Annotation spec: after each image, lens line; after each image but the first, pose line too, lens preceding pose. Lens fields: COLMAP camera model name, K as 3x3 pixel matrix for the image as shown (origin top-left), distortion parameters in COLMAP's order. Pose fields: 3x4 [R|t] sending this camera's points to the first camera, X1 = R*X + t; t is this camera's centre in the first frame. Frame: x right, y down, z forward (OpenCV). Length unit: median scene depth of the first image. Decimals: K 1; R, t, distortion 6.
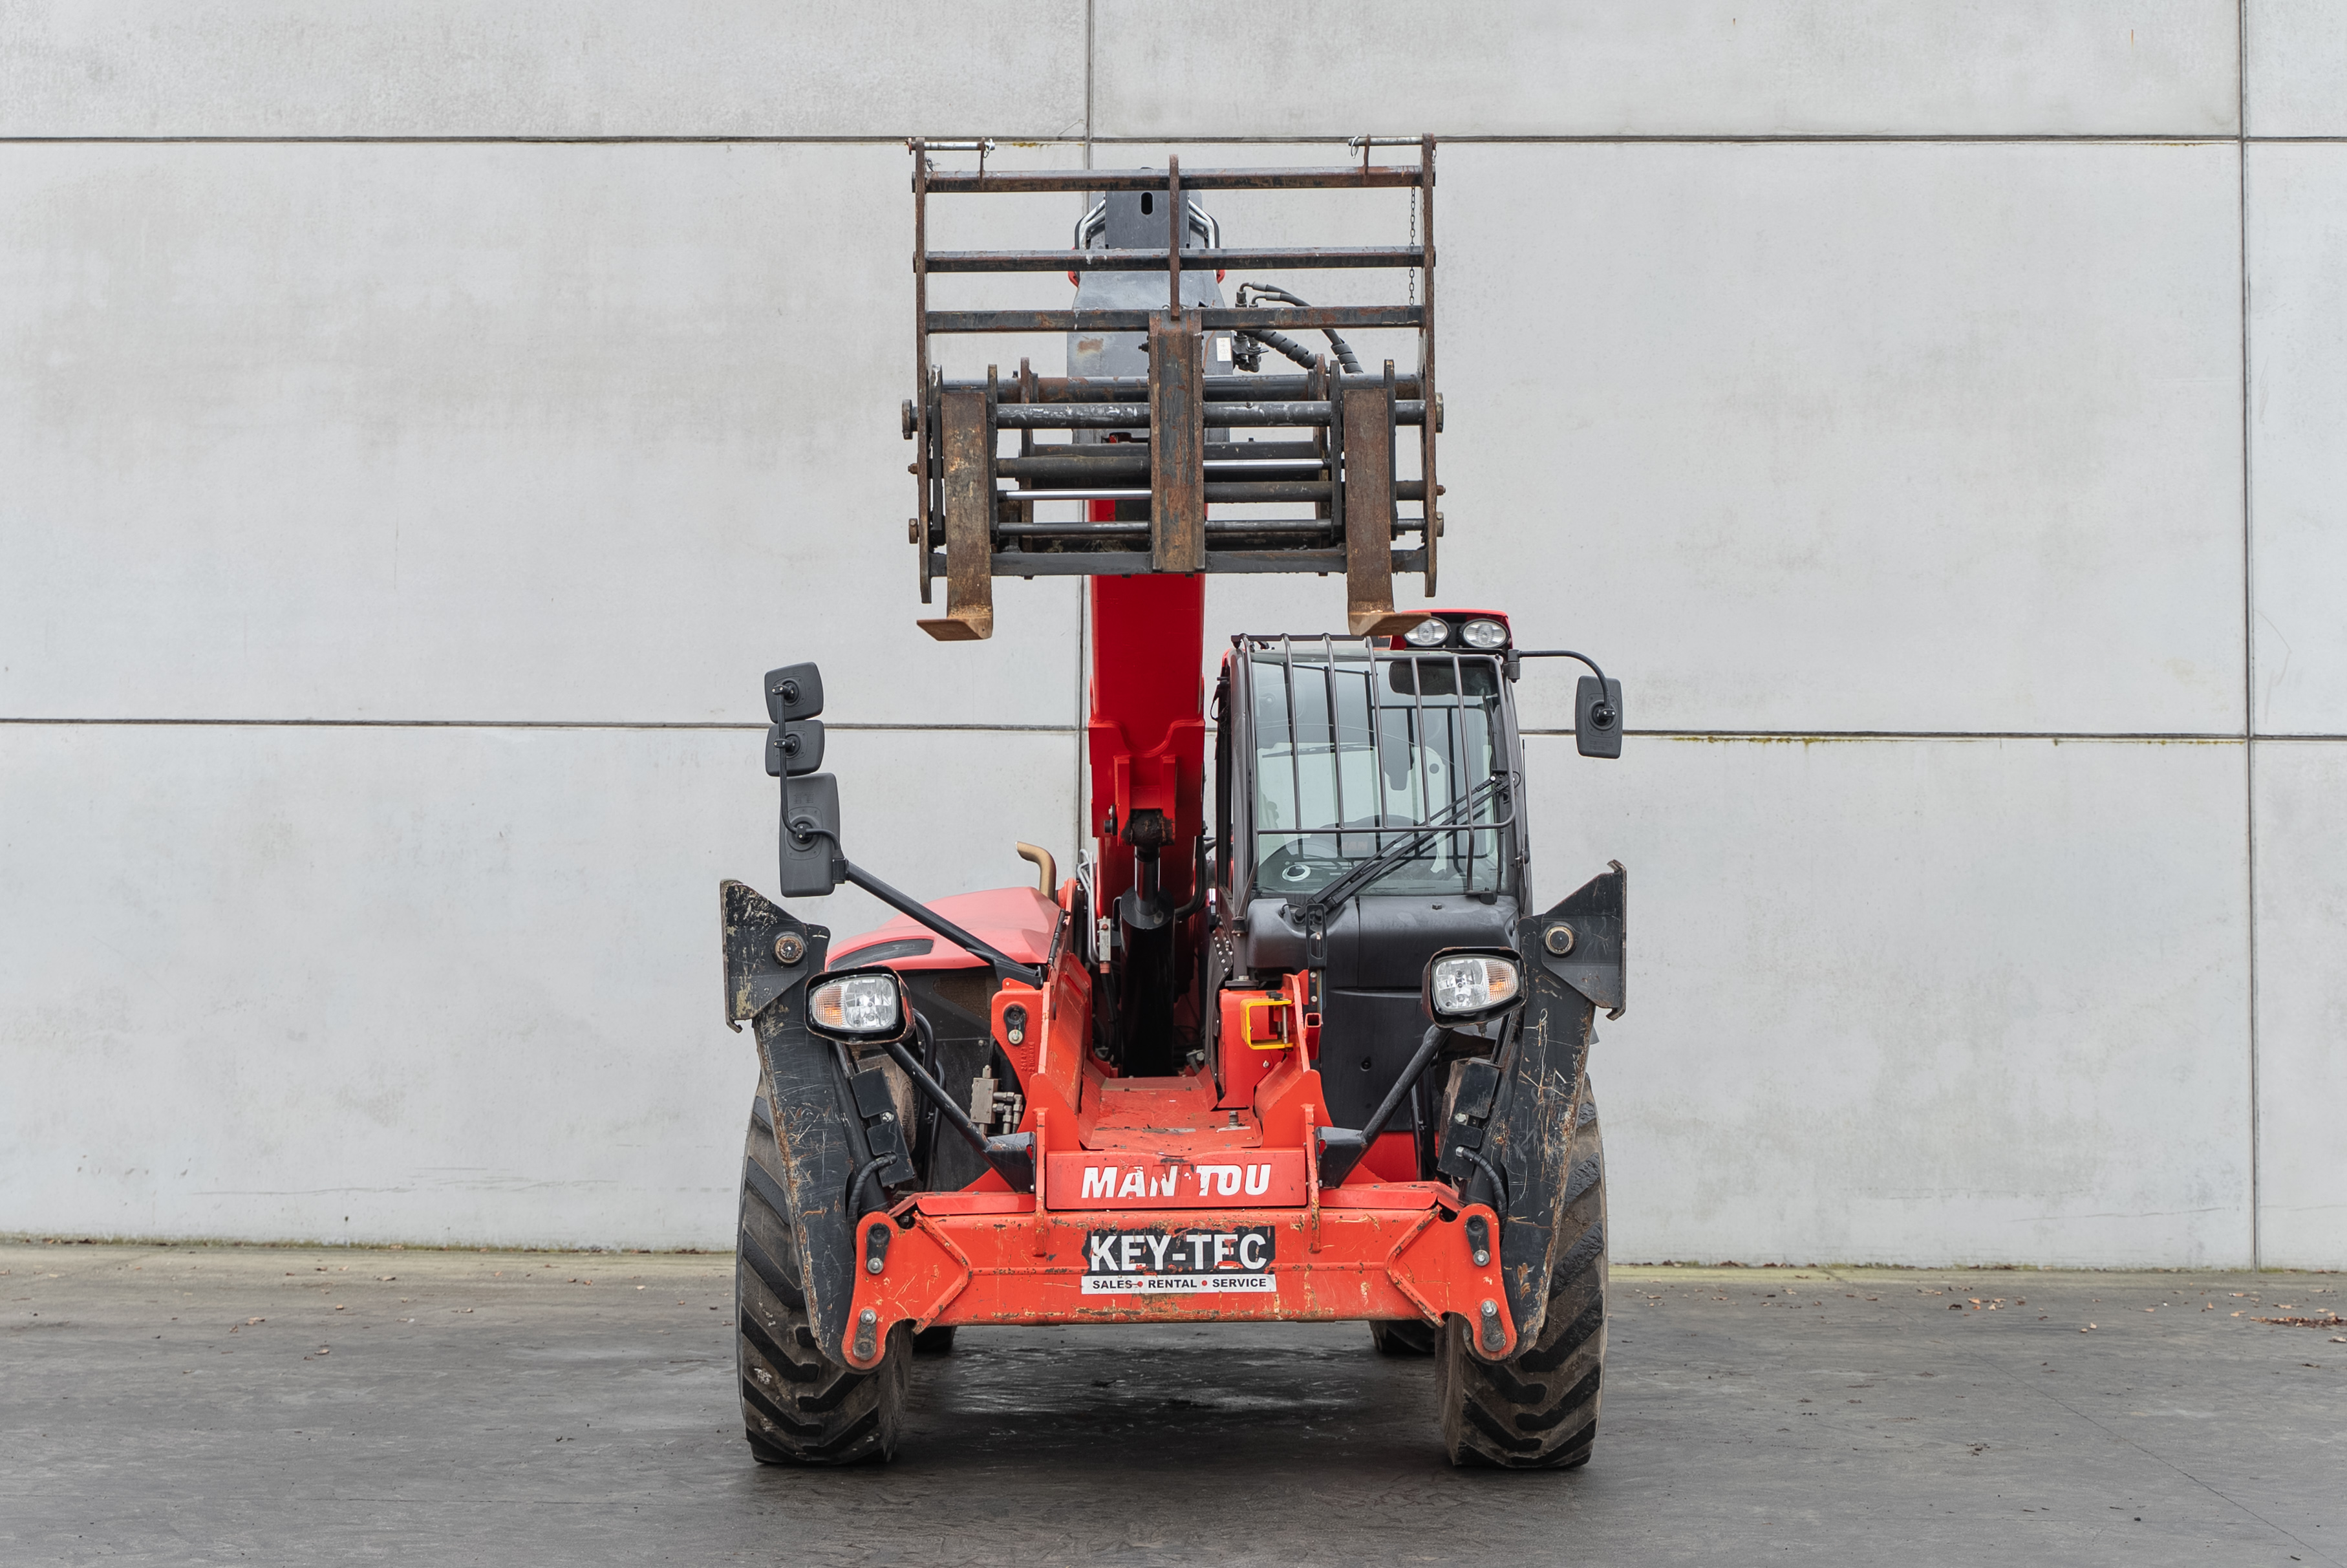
lens RADIAL K [[3093.8, 0, 1176.8], [0, 3093.8, 788.4], [0, 0, 1]] dist [0.003590, 0.000000]
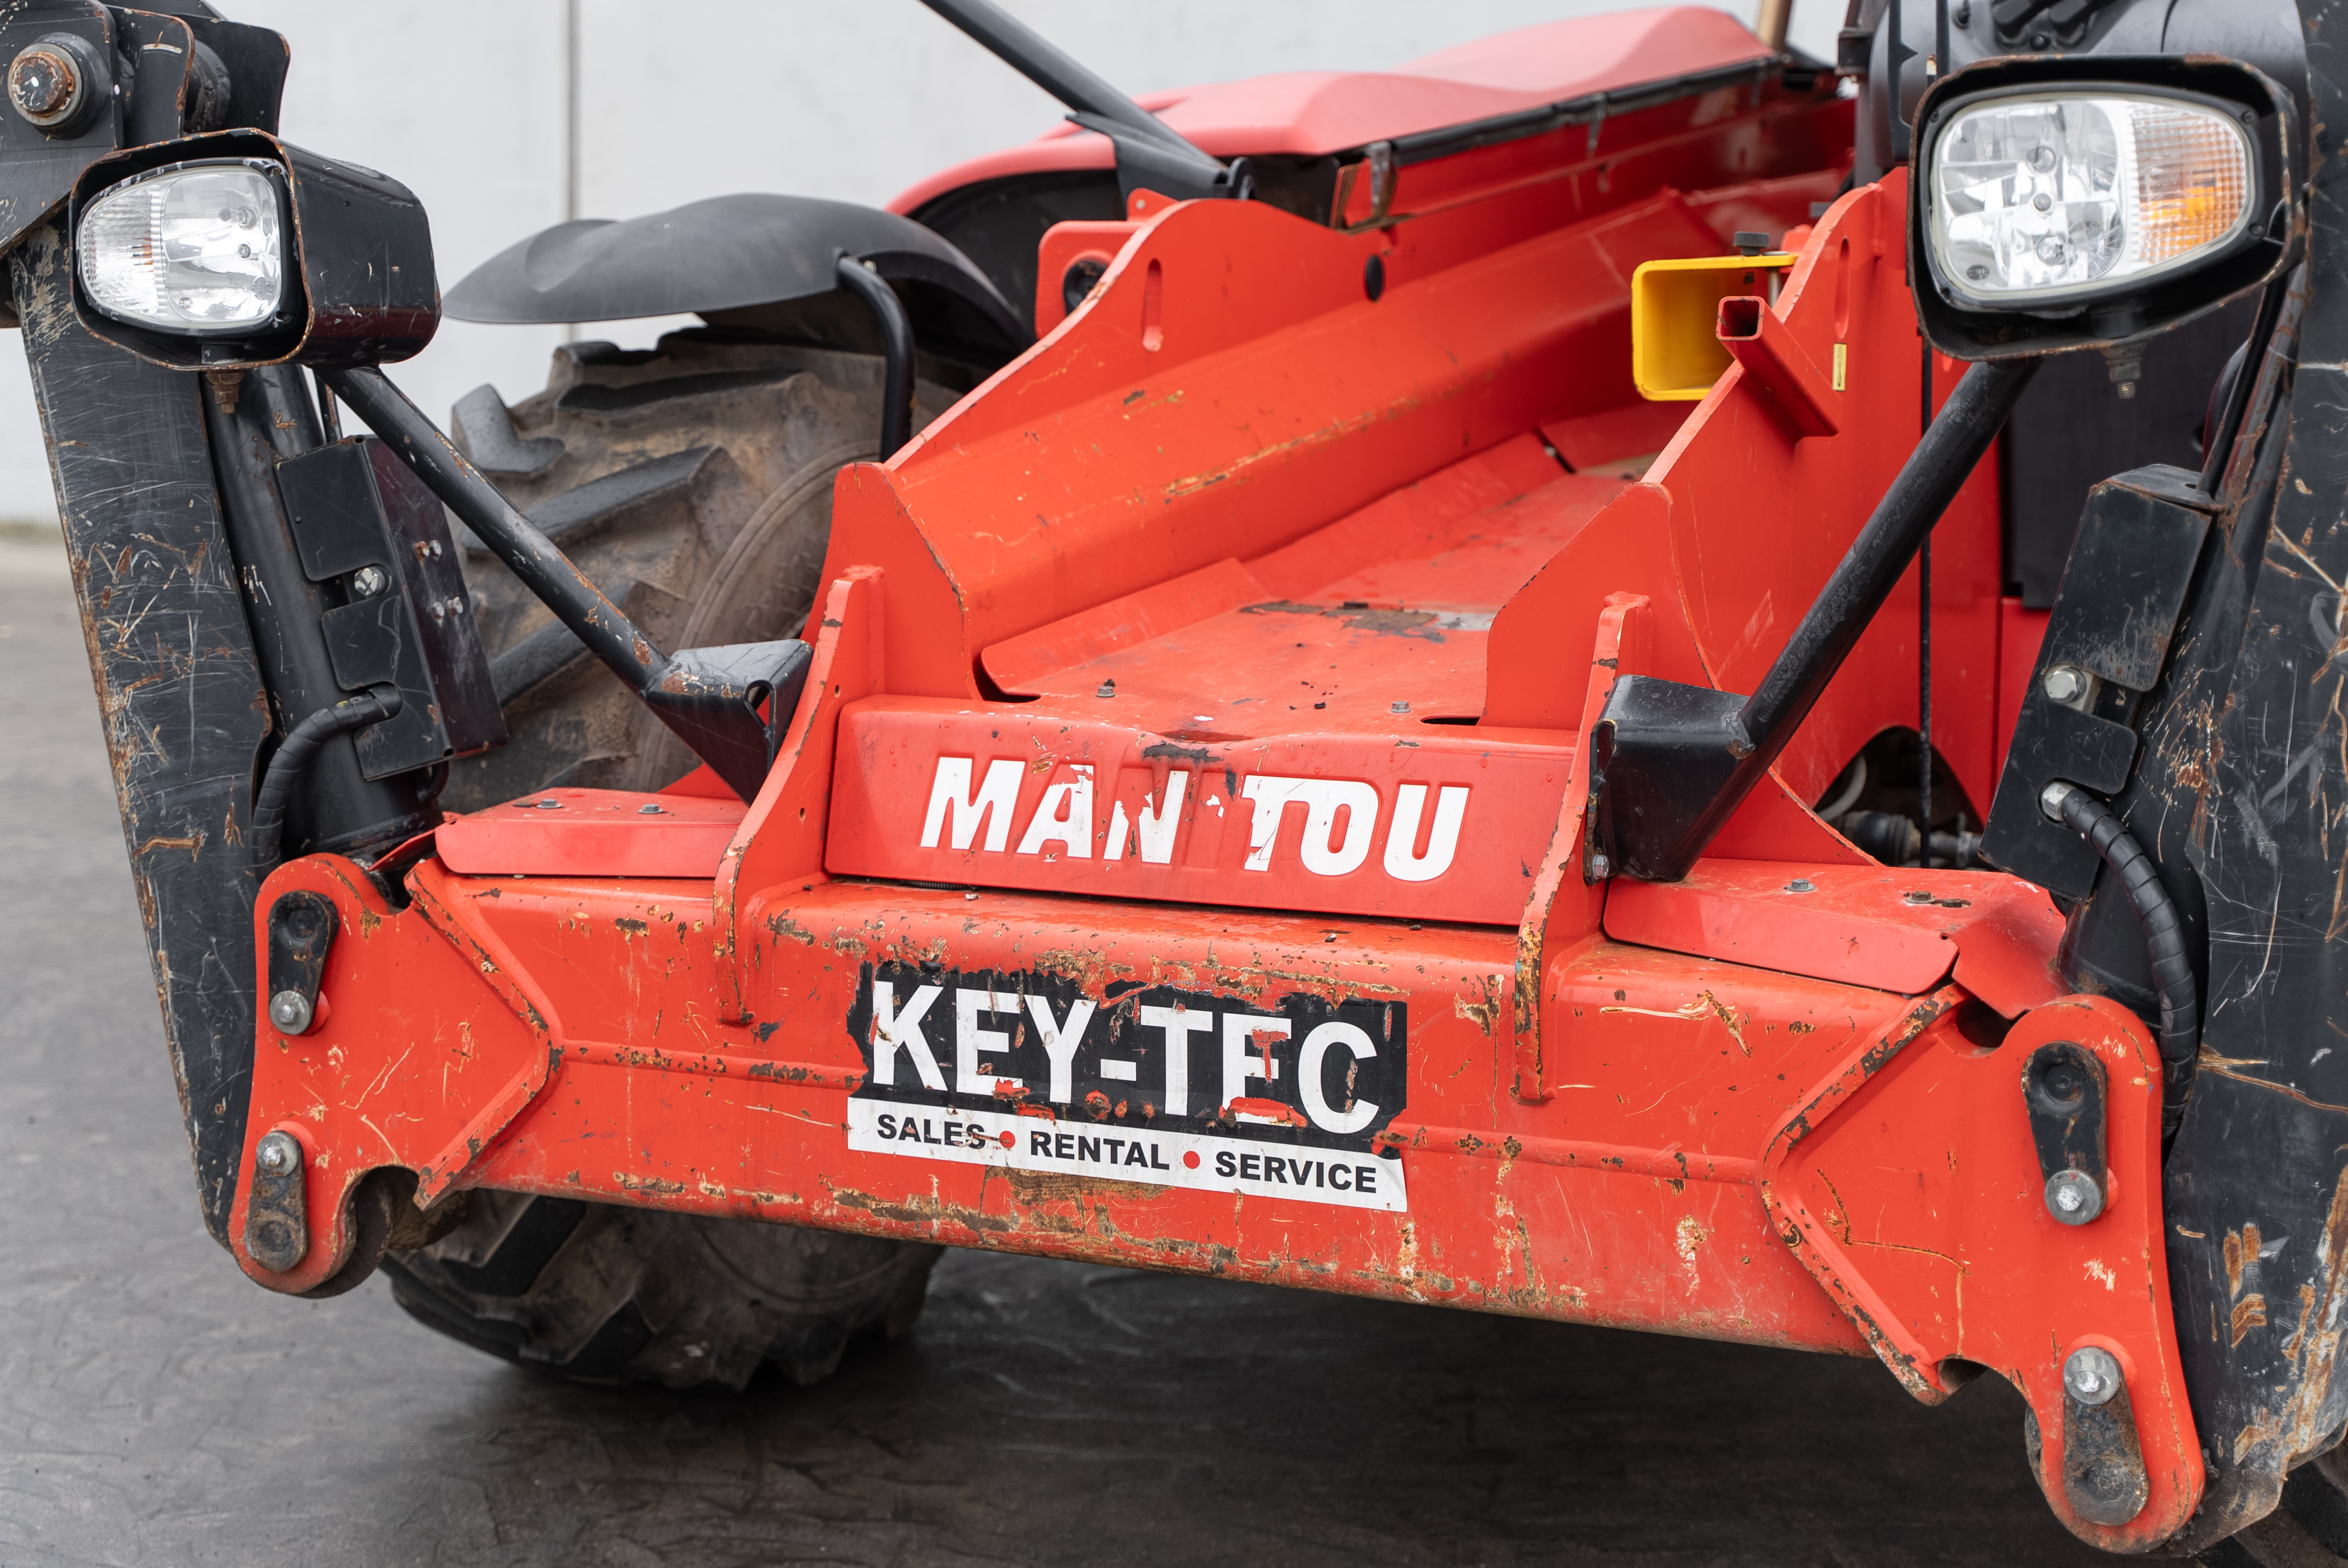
lens RADIAL K [[3562.6, 0, 1171.5], [0, 3562.6, 774.4], [0, 0, 1]] dist [-0.000101, 0.000000]
pose [[0.912866, 0.069359, -0.402325, 0.149149], [0.016609, 0.978338, 0.206345, 0.047467], [0.407921, -0.195048, 0.891940, 0.685395]]
